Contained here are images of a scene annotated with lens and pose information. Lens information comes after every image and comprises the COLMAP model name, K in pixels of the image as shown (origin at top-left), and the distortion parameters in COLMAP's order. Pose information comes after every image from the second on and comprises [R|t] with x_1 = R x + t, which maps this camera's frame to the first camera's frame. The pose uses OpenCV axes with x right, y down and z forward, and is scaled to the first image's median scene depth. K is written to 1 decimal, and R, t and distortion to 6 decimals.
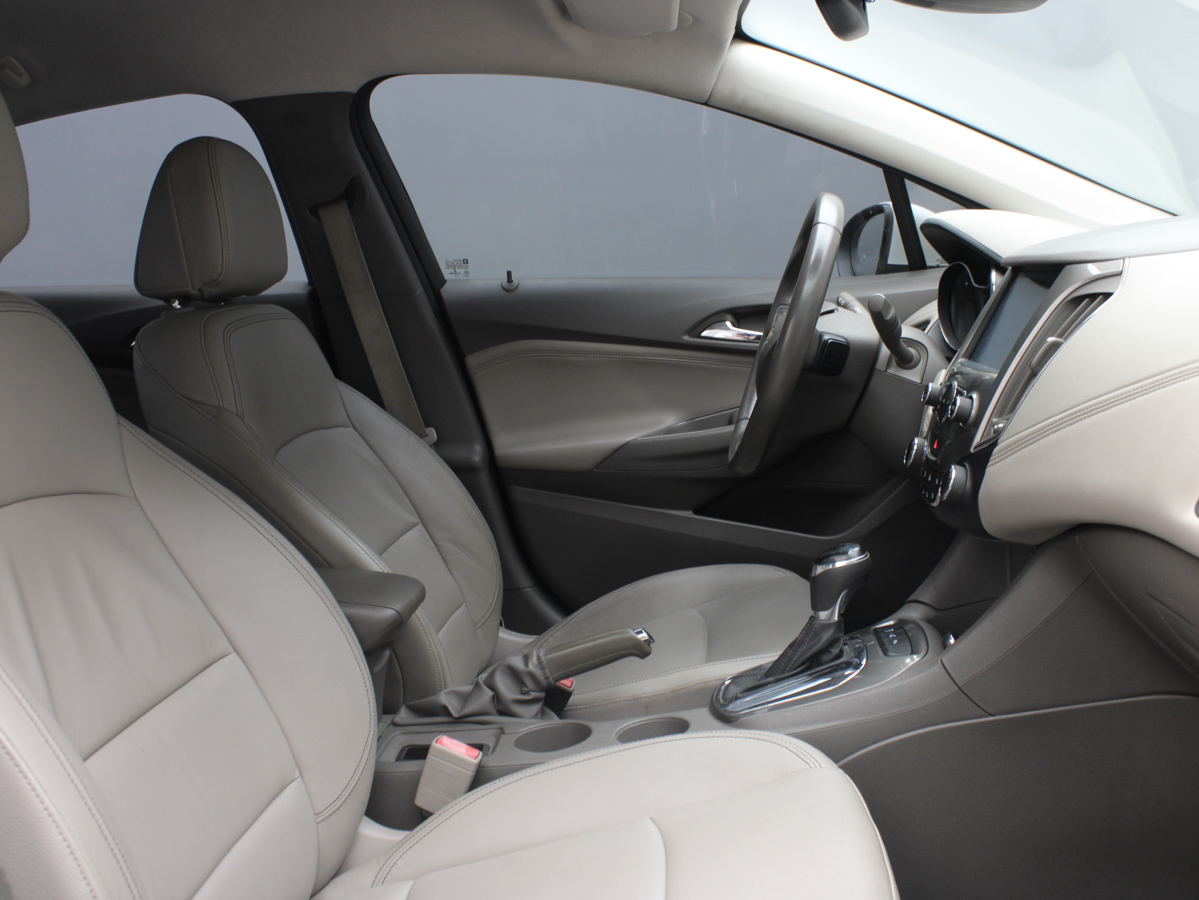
lens RADIAL K [[1218.9, 0, 594.0], [0, 1218.9, 445.1], [0, 0, 1]] dist [-0.114513, 0.000000]
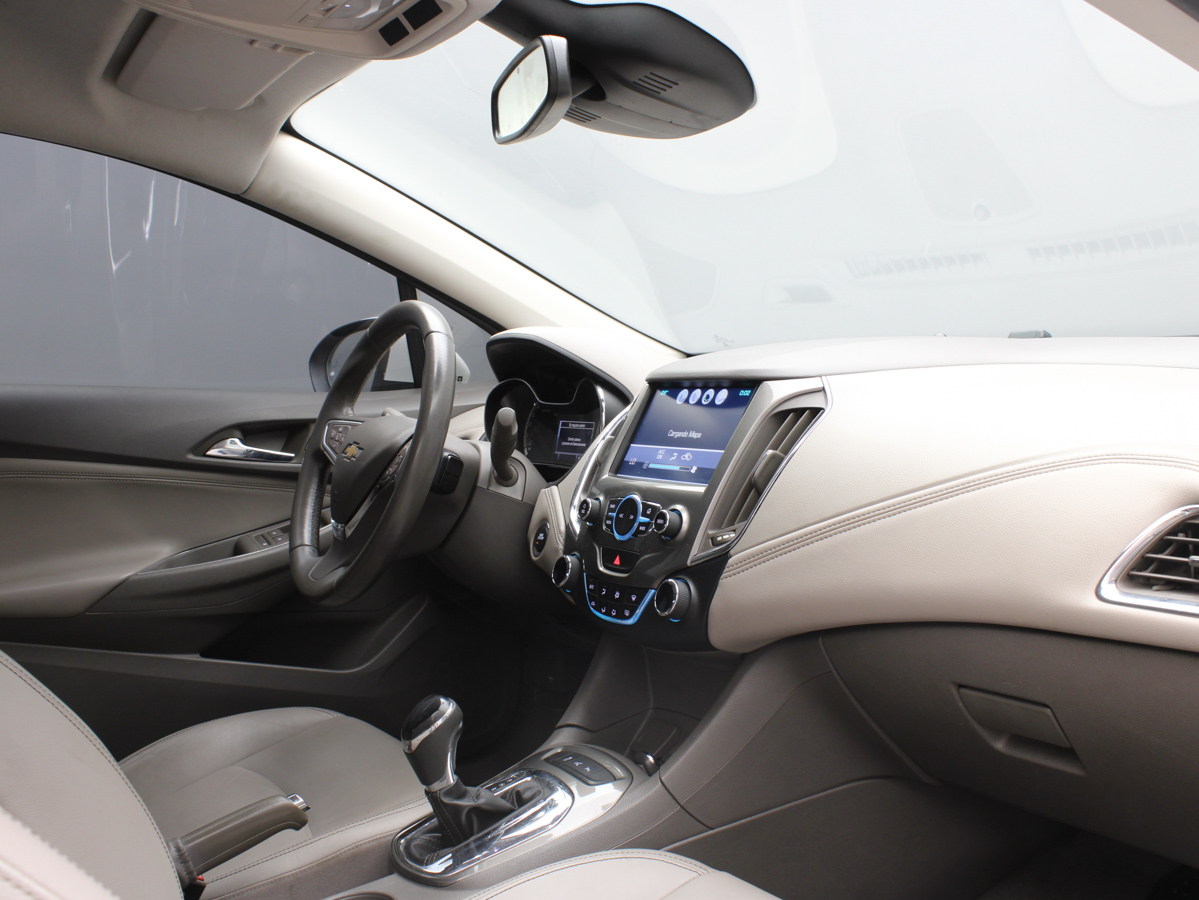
lens RADIAL K [[1218.9, 0, 601.5], [0, 1218.9, 456.3], [0, 0, 1]] dist [-0.114513, 0.000000]
pose [[0.813997, 0.005141, 0.580847, -0.246746], [0.050304, 0.995580, -0.079308, -0.005731], [-0.578687, 0.093775, 0.810140, 0.162702]]
